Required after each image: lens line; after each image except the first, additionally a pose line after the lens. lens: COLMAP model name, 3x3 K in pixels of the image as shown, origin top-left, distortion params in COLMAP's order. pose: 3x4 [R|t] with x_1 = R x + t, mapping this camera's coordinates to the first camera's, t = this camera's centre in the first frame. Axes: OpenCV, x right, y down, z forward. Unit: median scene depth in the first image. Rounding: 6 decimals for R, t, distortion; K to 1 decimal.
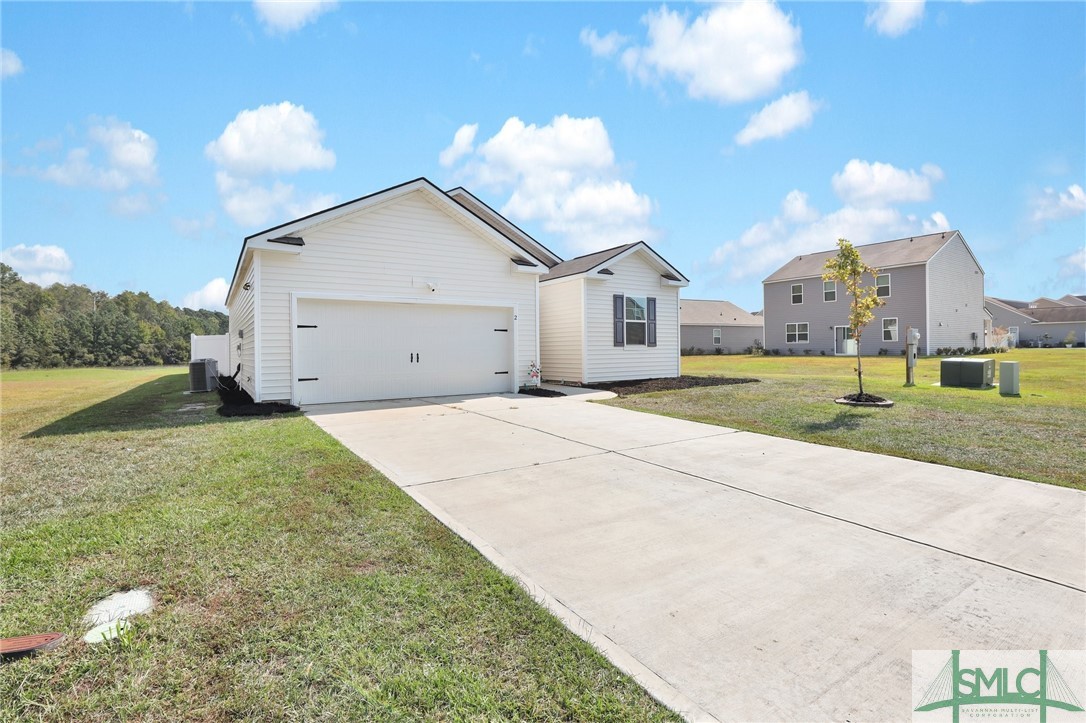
lens RADIAL K [[503.1, 0, 551.2], [0, 503.1, 348.3], [0, 0, 1]] dist [-0.027534, 0.000060]
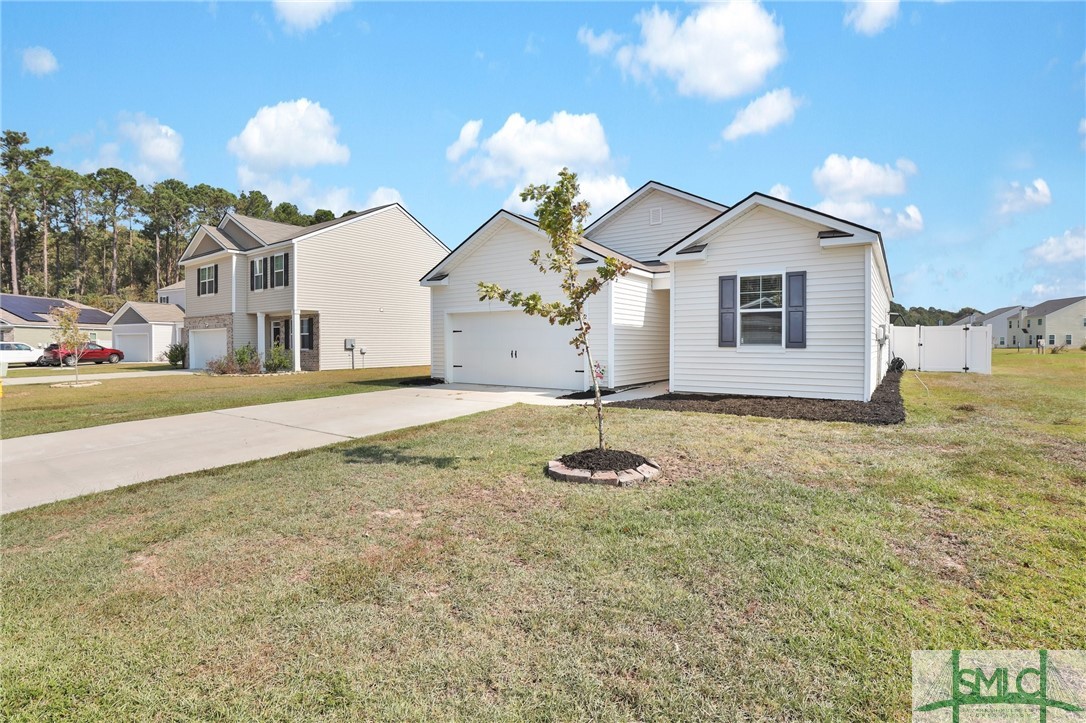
lens RADIAL K [[507.7, 0, 550.2], [0, 507.7, 353.7], [0, 0, 1]] dist [-0.031439, -0.000419]
pose [[0.339687, 0.029588, -0.940073, 0.733835], [-0.000256, 0.999508, 0.031366, -0.016721], [0.940539, -0.010414, 0.339527, 0.510129]]
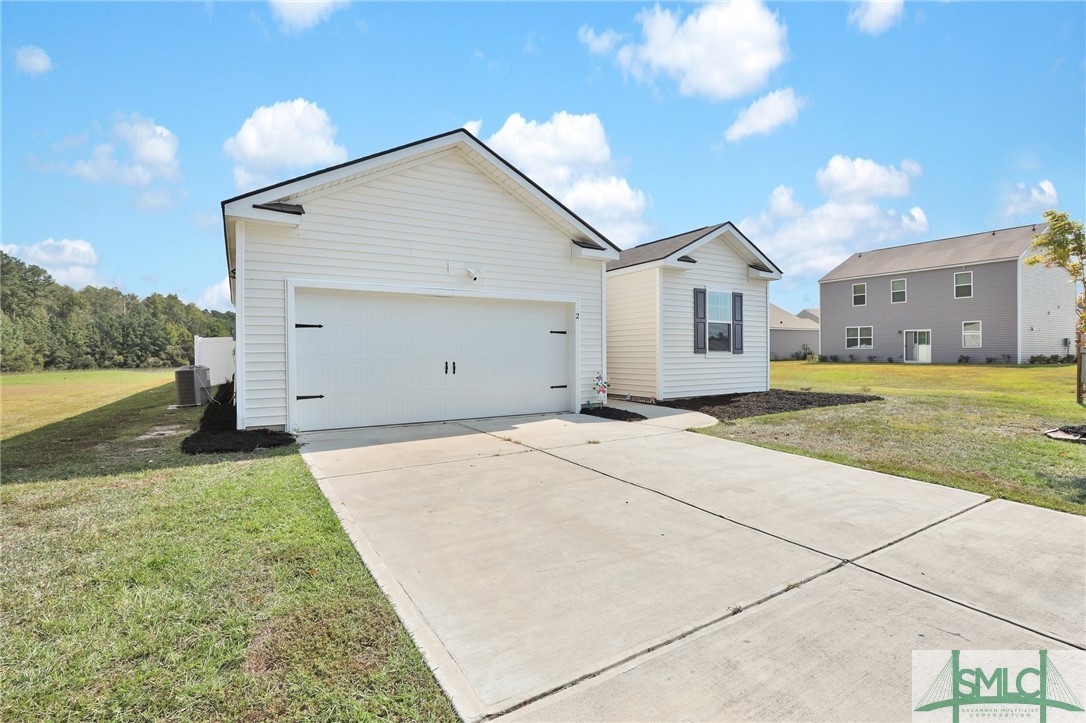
lens RADIAL K [[507.7, 0, 550.2], [0, 507.7, 353.7], [0, 0, 1]] dist [-0.031439, -0.000419]
pose [[0.998961, 0.005524, -0.045237, -0.066491], [-0.005359, 0.999979, 0.003756, -0.004792], [0.045257, -0.003510, 0.998969, 0.185443]]
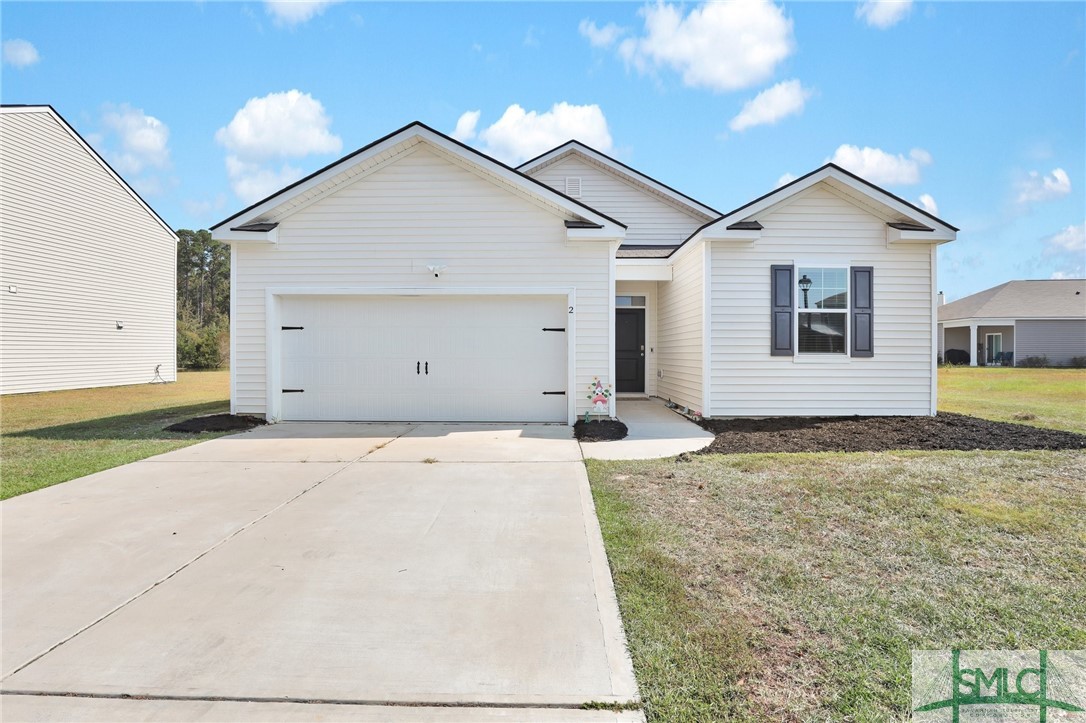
lens RADIAL K [[507.7, 0, 550.2], [0, 507.7, 353.7], [0, 0, 1]] dist [-0.031439, -0.000419]
pose [[0.820045, 0.015124, -0.572100, 0.245751], [-0.009990, 0.999877, 0.012113, -0.010387], [0.572212, -0.004218, 0.820095, 0.381042]]
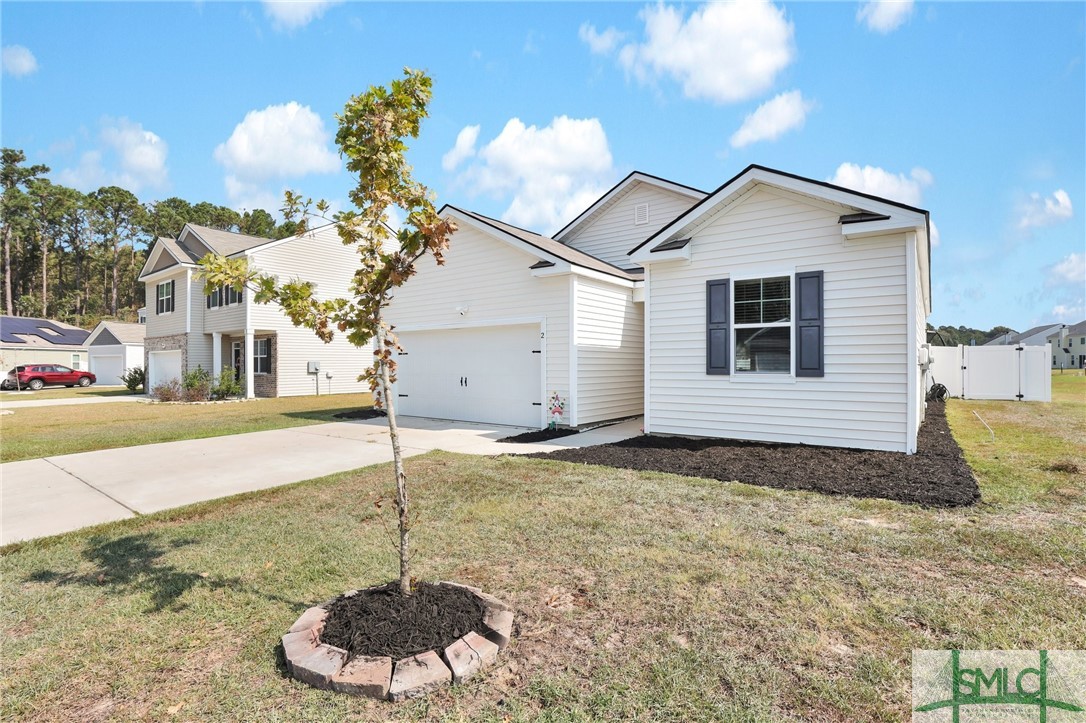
lens RADIAL K [[521.4, 0, 549.0], [0, 521.4, 367.4], [0, 0, 1]] dist [-0.028784, -0.000750]
pose [[0.312658, 0.015858, -0.949733, 0.610593], [0.000943, 0.999855, 0.017006, -0.021239], [0.949865, -0.006213, 0.312598, 0.649199]]
